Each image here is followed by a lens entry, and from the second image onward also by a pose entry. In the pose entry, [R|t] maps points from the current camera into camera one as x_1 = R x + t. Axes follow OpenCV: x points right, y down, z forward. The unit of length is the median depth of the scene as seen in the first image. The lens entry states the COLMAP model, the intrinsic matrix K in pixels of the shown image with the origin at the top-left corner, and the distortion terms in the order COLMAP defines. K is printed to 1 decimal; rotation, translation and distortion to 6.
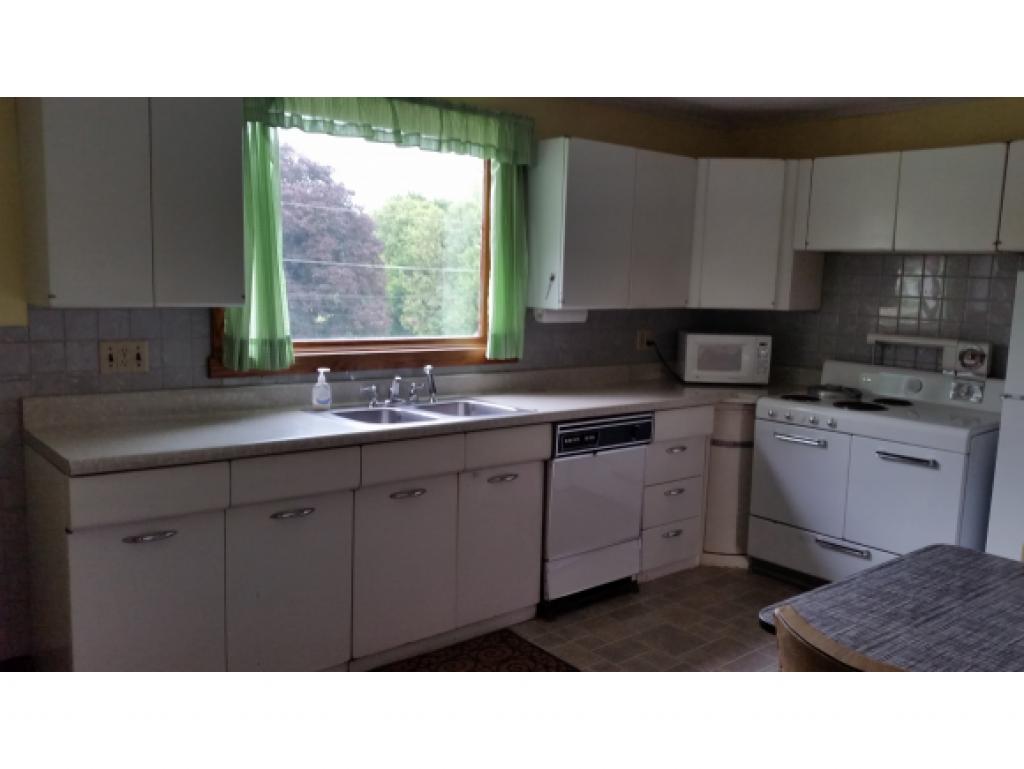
lens RADIAL K [[833.2, 0, 514.6], [0, 833.2, 388.9], [0, 0, 1]] dist [0.166993, -0.379798]
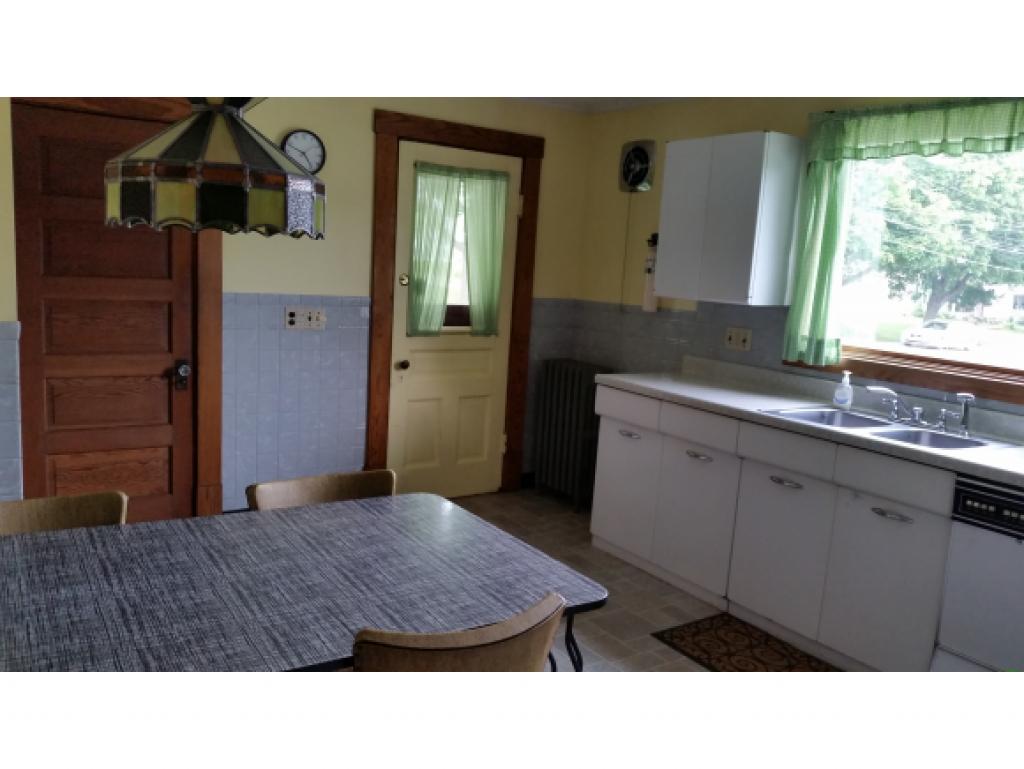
lens RADIAL K [[833.2, 0, 514.6], [0, 833.2, 388.9], [0, 0, 1]] dist [0.166993, -0.379798]
pose [[-0.110848, 0.111373, -0.987577, 0.927767], [-0.196785, 0.971567, 0.131655, -0.063054], [0.974160, 0.208934, -0.085780, 0.695373]]
